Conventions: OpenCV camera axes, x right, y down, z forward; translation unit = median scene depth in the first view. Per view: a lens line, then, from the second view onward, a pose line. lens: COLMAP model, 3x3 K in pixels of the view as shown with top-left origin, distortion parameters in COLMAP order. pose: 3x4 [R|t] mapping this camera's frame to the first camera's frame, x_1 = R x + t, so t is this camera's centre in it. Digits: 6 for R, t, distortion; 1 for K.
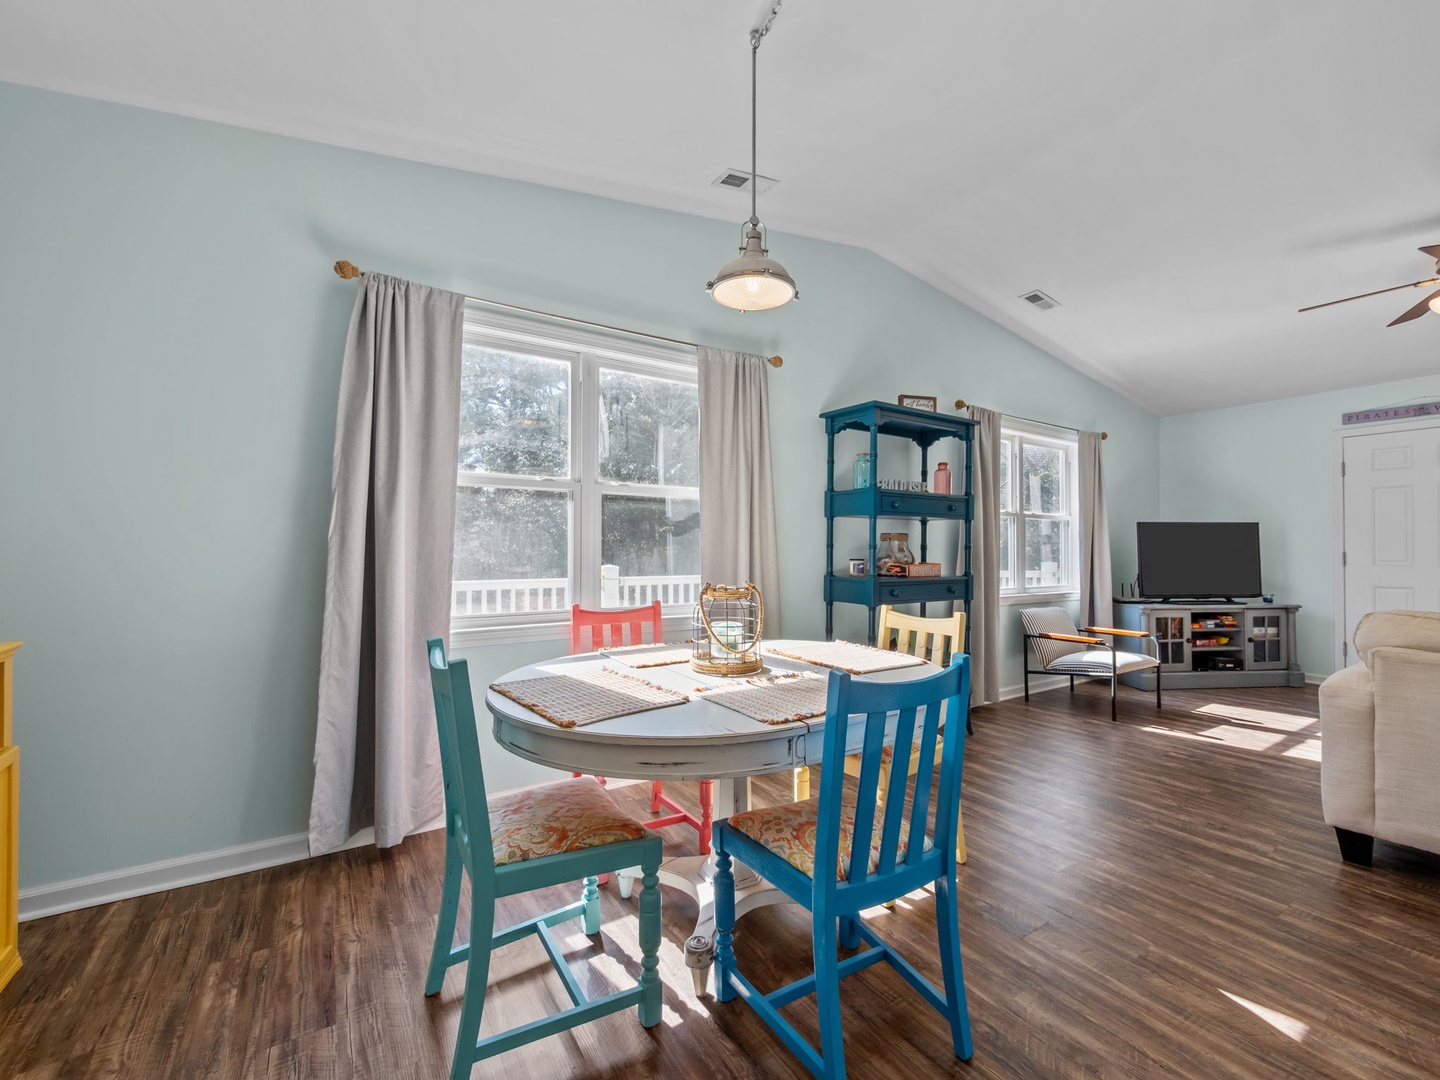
lens RADIAL K [[614.5, 0, 722.6], [0, 614.5, 542.2], [0, 0, 1]] dist [-0.009784, 0.000799]
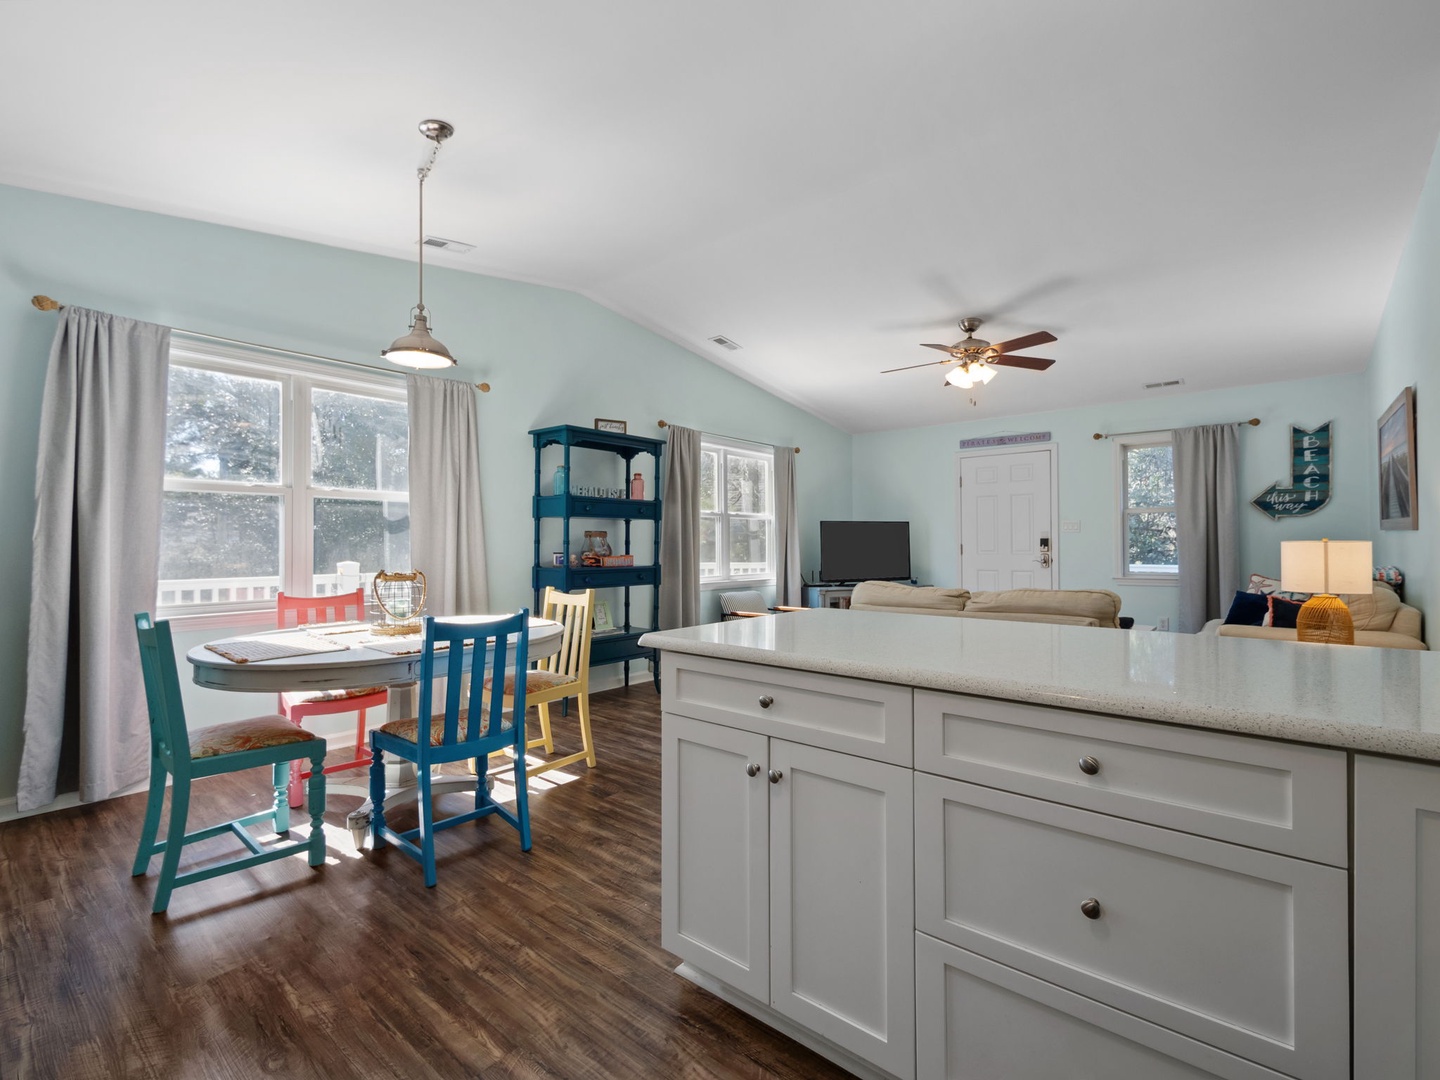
lens RADIAL K [[666.7, 0, 724.6], [0, 666.7, 533.4], [0, 0, 1]] dist [-0.002014, 0.000202]
pose [[0.958504, -0.001421, 0.285076, 0.232415], [0.002856, 0.999985, -0.004618, -0.004974], [-0.285065, 0.005241, 0.958494, -0.523828]]
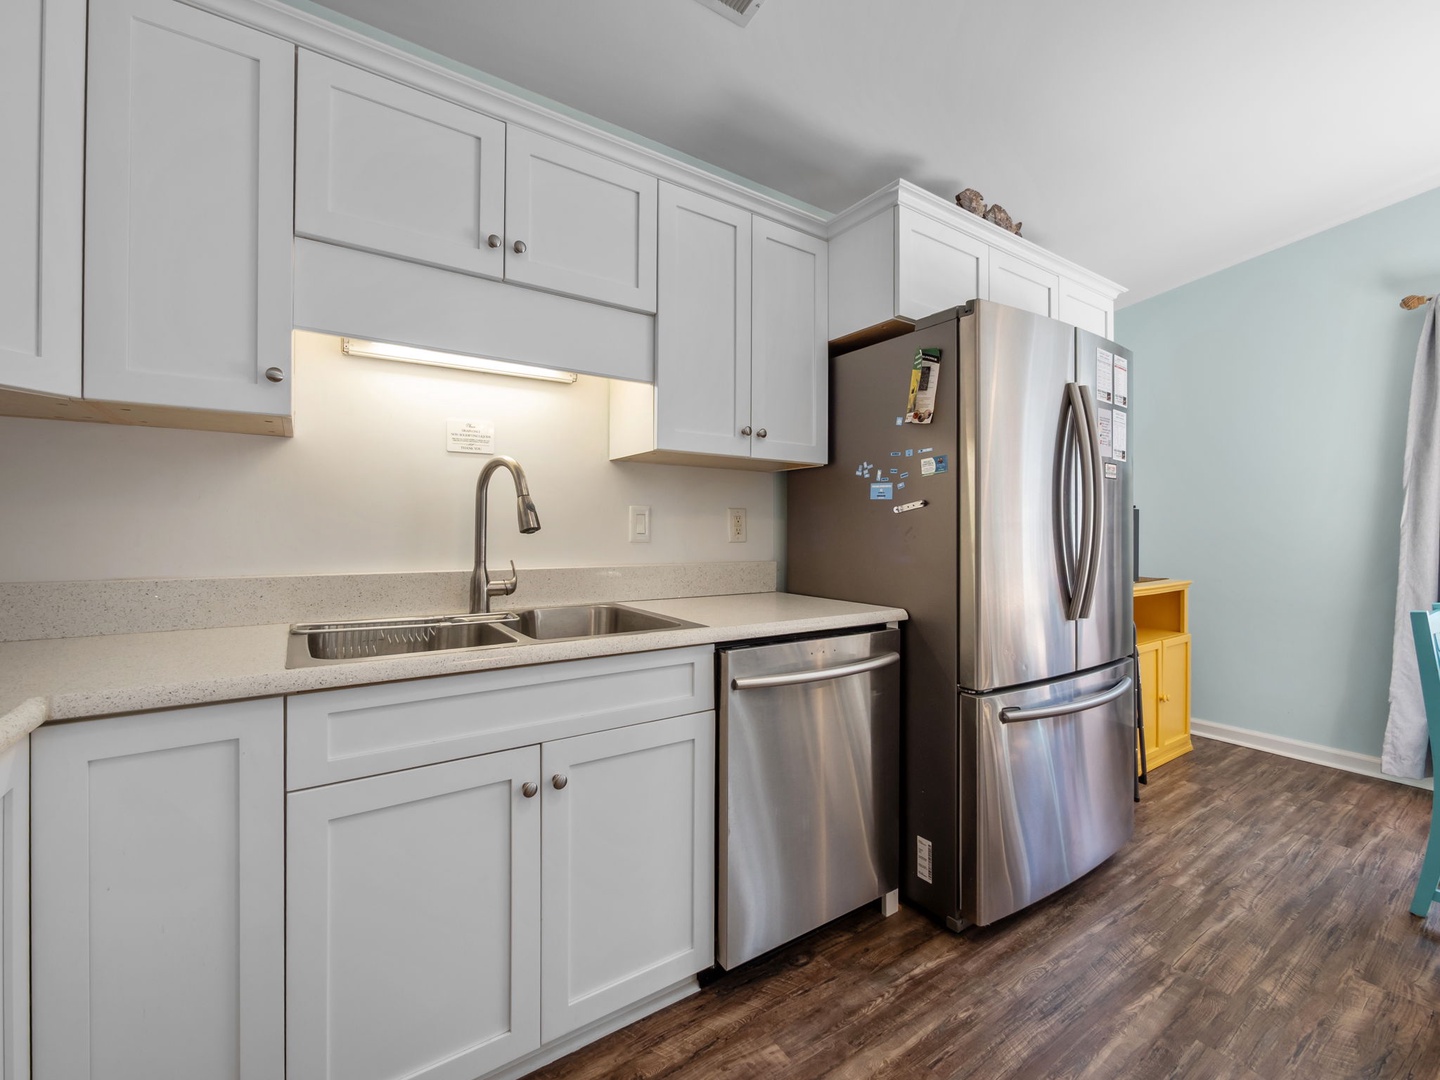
lens RADIAL K [[614.5, 0, 726.9], [0, 614.5, 529.0], [0, 0, 1]] dist [-0.009784, 0.000799]
pose [[0.020626, -0.000052, -0.999787, 0.519162], [0.005597, 0.999984, 0.000064, -0.006420], [0.999772, -0.005597, 0.020626, -0.356156]]
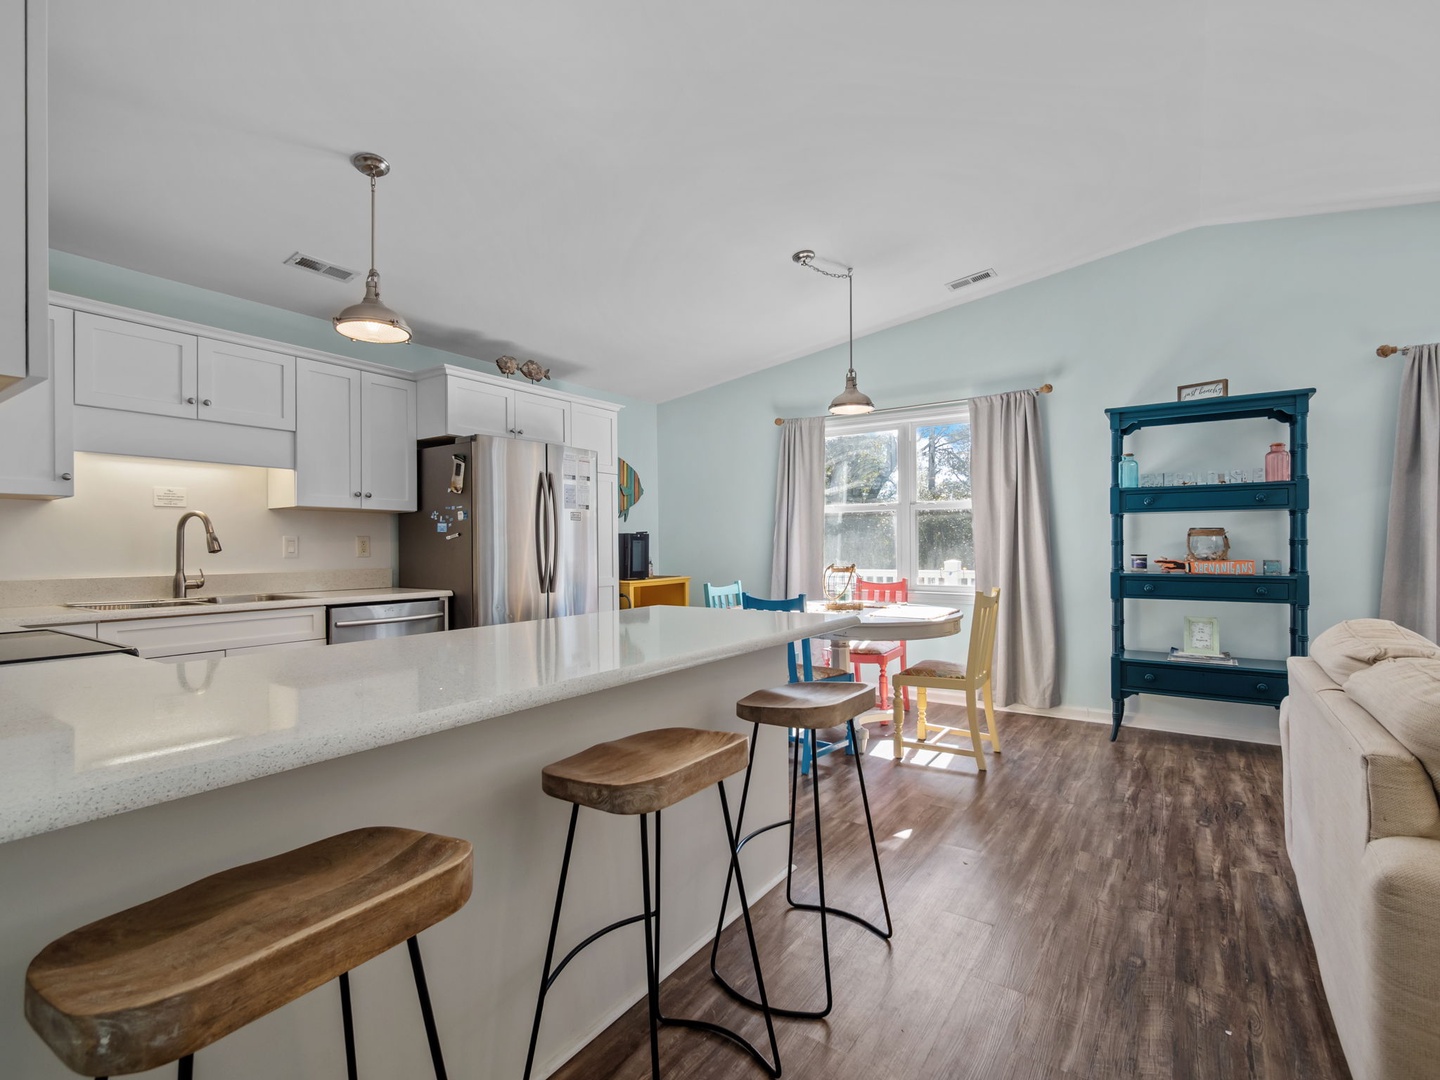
lens RADIAL K [[666.7, 0, 715.5], [0, 666.7, 542.6], [0, 0, 1]] dist [-0.002014, 0.000202]
pose [[0.377956, -0.007142, -0.925796, 1.473696], [0.016768, 0.999859, -0.000867, -0.006250], [0.925672, -0.015196, 0.378022, -0.128455]]
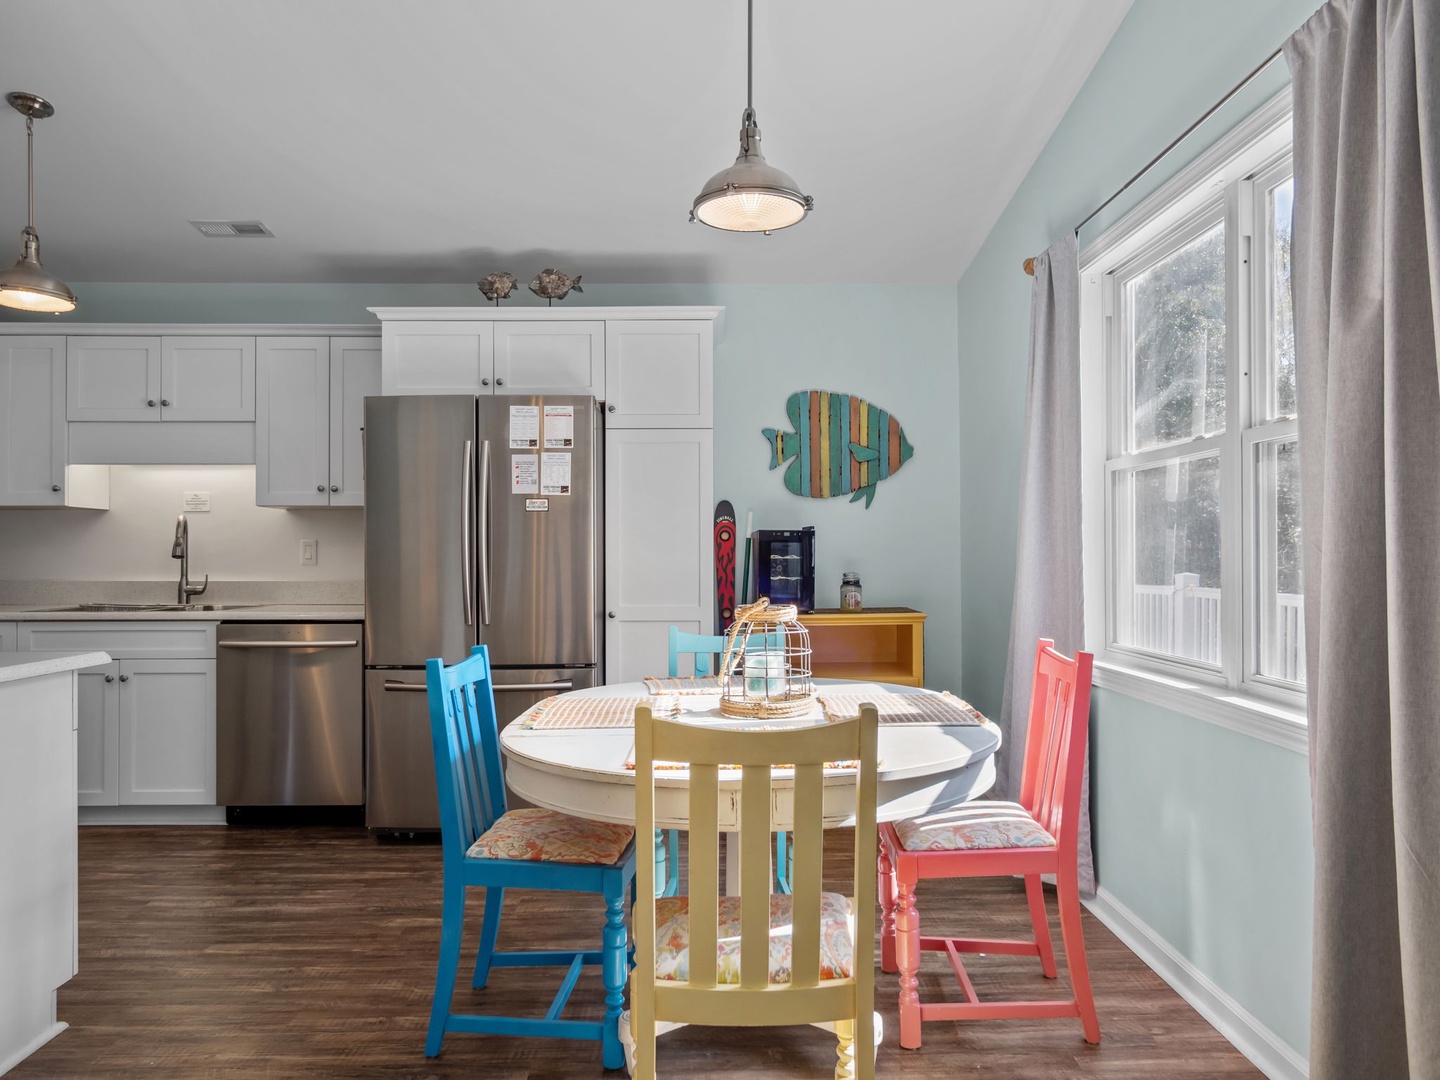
lens RADIAL K [[975.7, 0, 720.8], [0, 975.7, 548.4], [0, 0, 1]] dist [-0.001817, 0.003671]
pose [[-0.537954, -0.005655, -0.842955, 0.882824], [0.009707, 0.999870, -0.012903, 0.012185], [0.842918, -0.015123, -0.537829, 1.347838]]
